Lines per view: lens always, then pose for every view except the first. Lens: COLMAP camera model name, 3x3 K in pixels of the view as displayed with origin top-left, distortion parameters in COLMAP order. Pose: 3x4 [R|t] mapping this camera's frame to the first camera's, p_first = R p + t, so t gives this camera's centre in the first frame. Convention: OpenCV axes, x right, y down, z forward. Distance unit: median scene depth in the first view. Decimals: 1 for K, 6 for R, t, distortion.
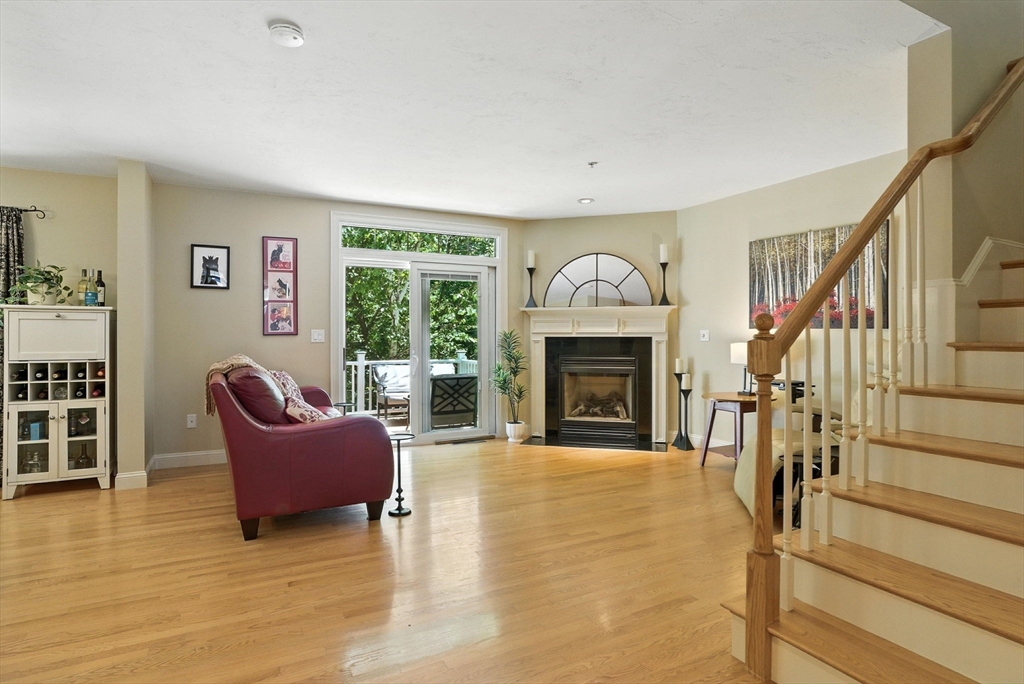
lens RADIAL K [[523.6, 0, 506.1], [0, 523.6, 318.7], [0, 0, 1]] dist [-0.060632, 0.024356]
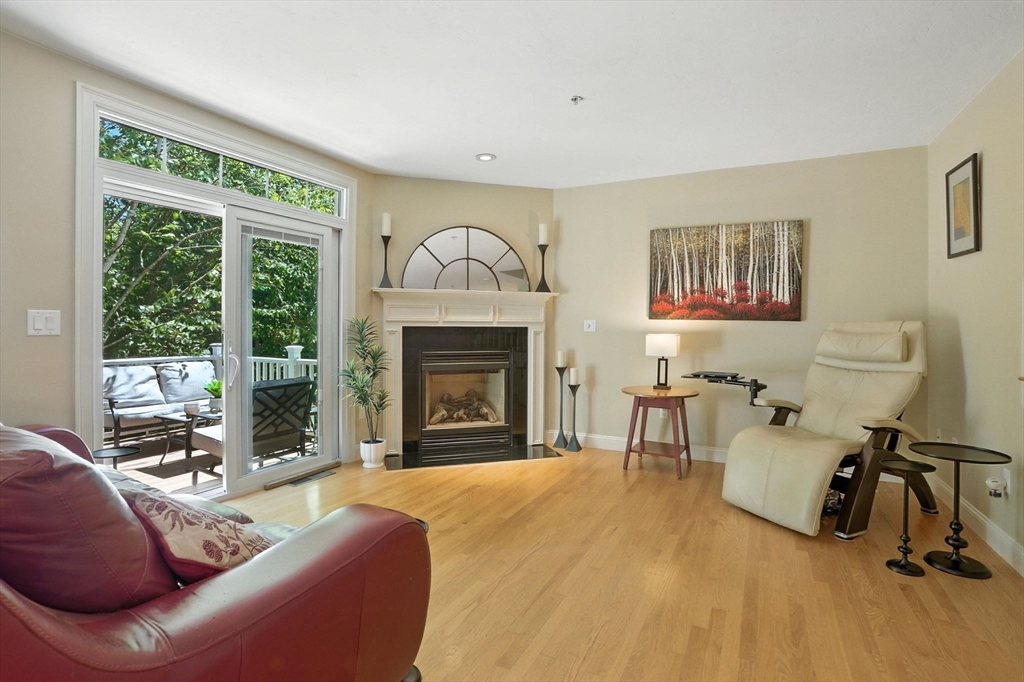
lens RADIAL K [[491.8, 0, 509.4], [0, 491.8, 316.9], [0, 0, 1]] dist [-0.066342, 0.018416]
pose [[0.827931, 0.014813, 0.560635, -0.215895], [-0.024950, 0.999634, 0.010433, 0.009600], [-0.560275, -0.022625, 0.827998, 0.323357]]
